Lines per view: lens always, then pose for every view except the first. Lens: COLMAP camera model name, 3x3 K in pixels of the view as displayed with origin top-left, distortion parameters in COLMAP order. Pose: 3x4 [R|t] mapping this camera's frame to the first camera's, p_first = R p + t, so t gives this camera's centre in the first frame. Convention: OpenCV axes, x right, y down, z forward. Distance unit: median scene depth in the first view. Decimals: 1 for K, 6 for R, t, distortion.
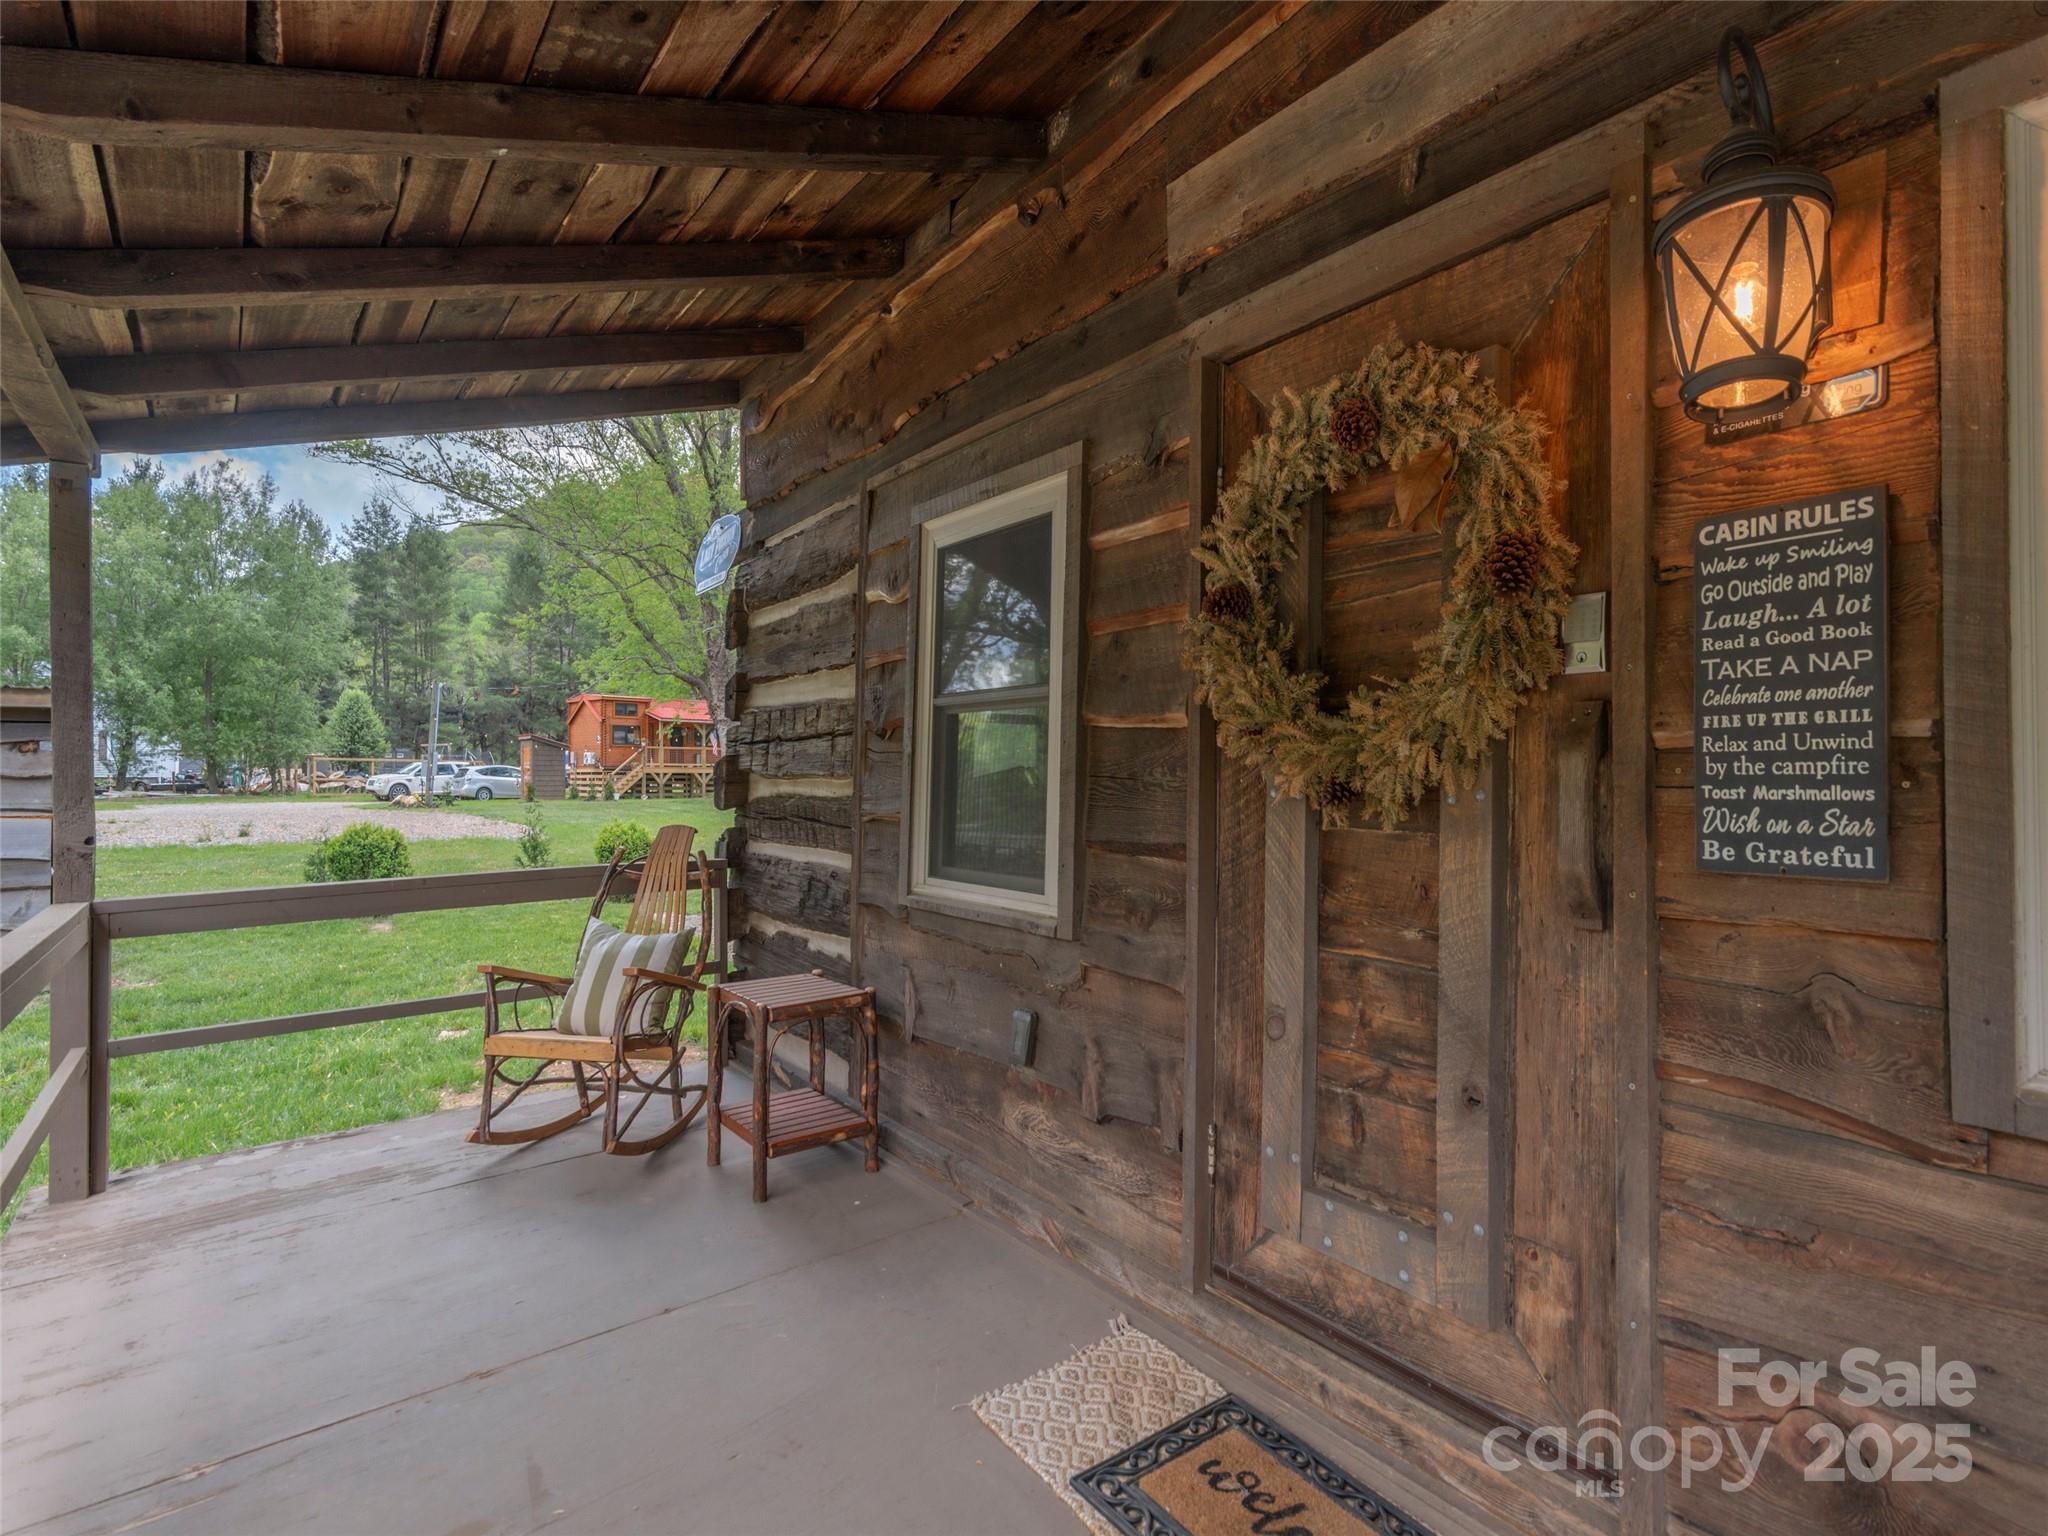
lens RADIAL K [[1008.4, 0, 1024.5], [0, 1008.4, 768.4], [0, 0, 1]] dist [0.007668, -0.000212]
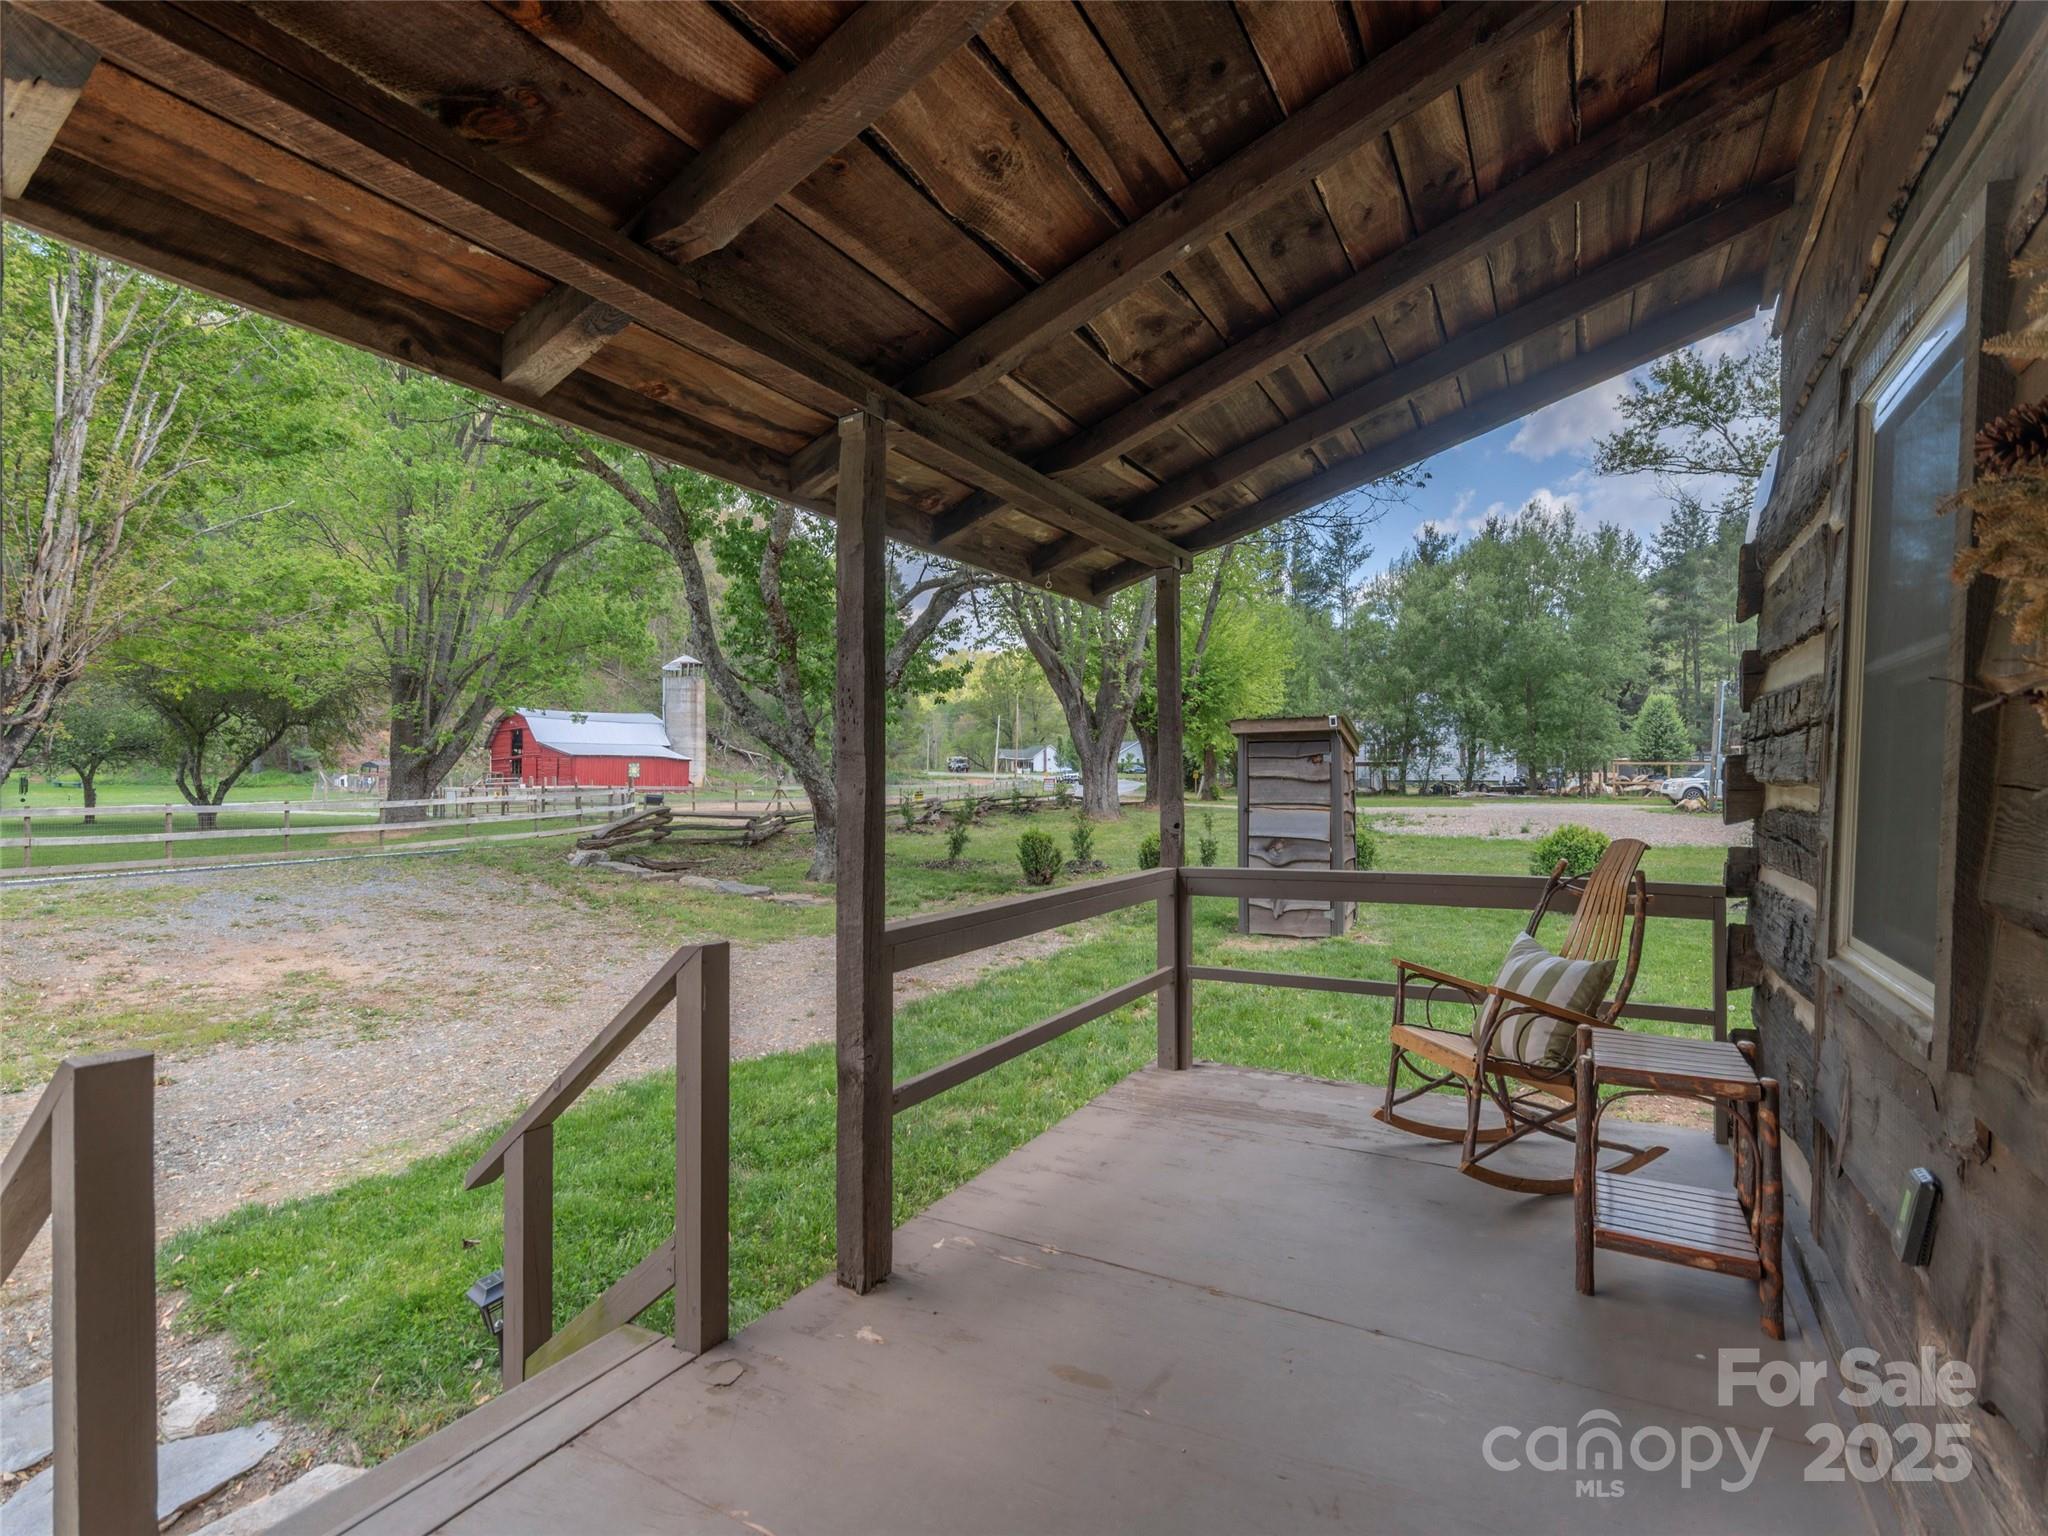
lens RADIAL K [[1008.4, 0, 1021.3], [0, 1008.4, 781.4], [0, 0, 1]] dist [0.007668, -0.000212]
pose [[0.373686, 0.002620, -0.927551, 0.143936], [0.005982, 0.999968, 0.005235, -0.000141], [0.927536, -0.007505, 0.373659, 0.110856]]
